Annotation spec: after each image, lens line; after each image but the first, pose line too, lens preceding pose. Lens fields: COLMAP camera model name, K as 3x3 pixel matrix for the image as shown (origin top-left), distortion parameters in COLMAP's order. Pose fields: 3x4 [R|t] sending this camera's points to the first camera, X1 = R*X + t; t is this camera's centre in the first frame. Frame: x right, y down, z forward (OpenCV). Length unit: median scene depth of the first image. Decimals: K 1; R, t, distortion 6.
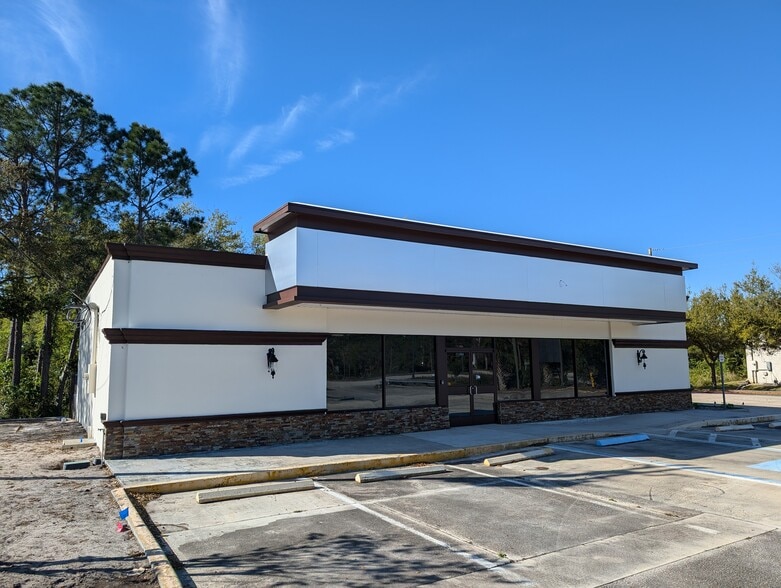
lens RADIAL K [[555.8, 0, 392.9], [0, 555.8, 309.9], [0, 0, 1]] dist [0.028804, -0.015185]
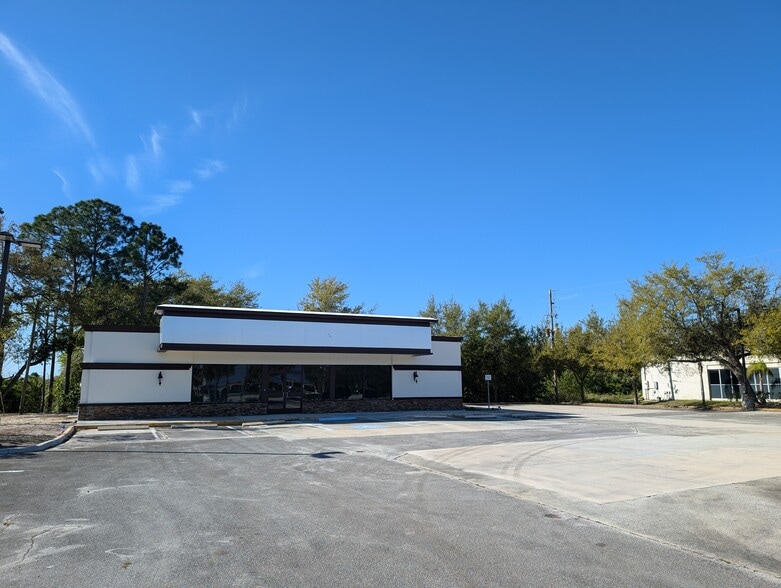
lens RADIAL K [[555.8, 0, 389.0], [0, 555.8, 294.7], [0, 0, 1]] dist [0.028804, -0.015185]
pose [[0.993362, -0.013354, -0.114256, 0.611796], [0.006138, 0.997977, -0.063281, -0.055743], [0.114870, 0.062160, 0.991434, -0.693798]]
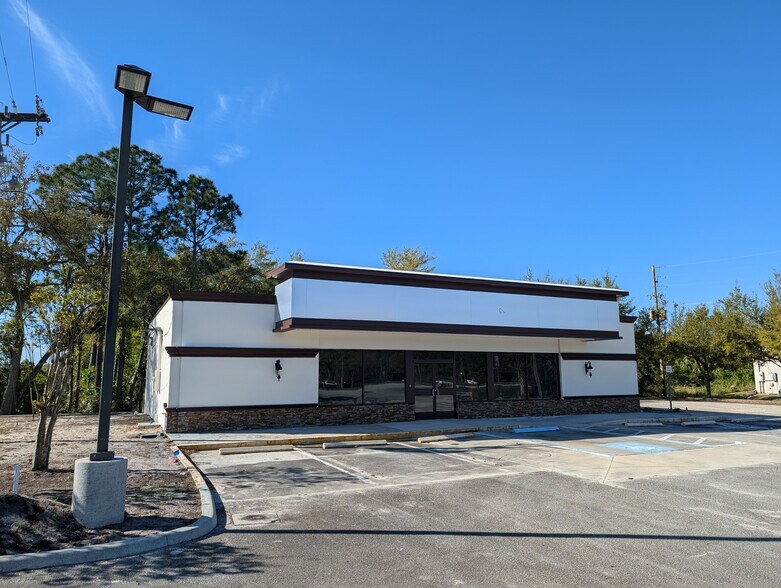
lens RADIAL K [[555.8, 0, 390.2], [0, 555.8, 295.8], [0, 0, 1]] dist [0.028804, -0.015185]
pose [[0.995546, -0.006034, -0.094080, 0.143330], [0.002196, 0.999163, -0.040842, -0.025716], [0.094248, 0.040454, 0.994727, -0.283120]]
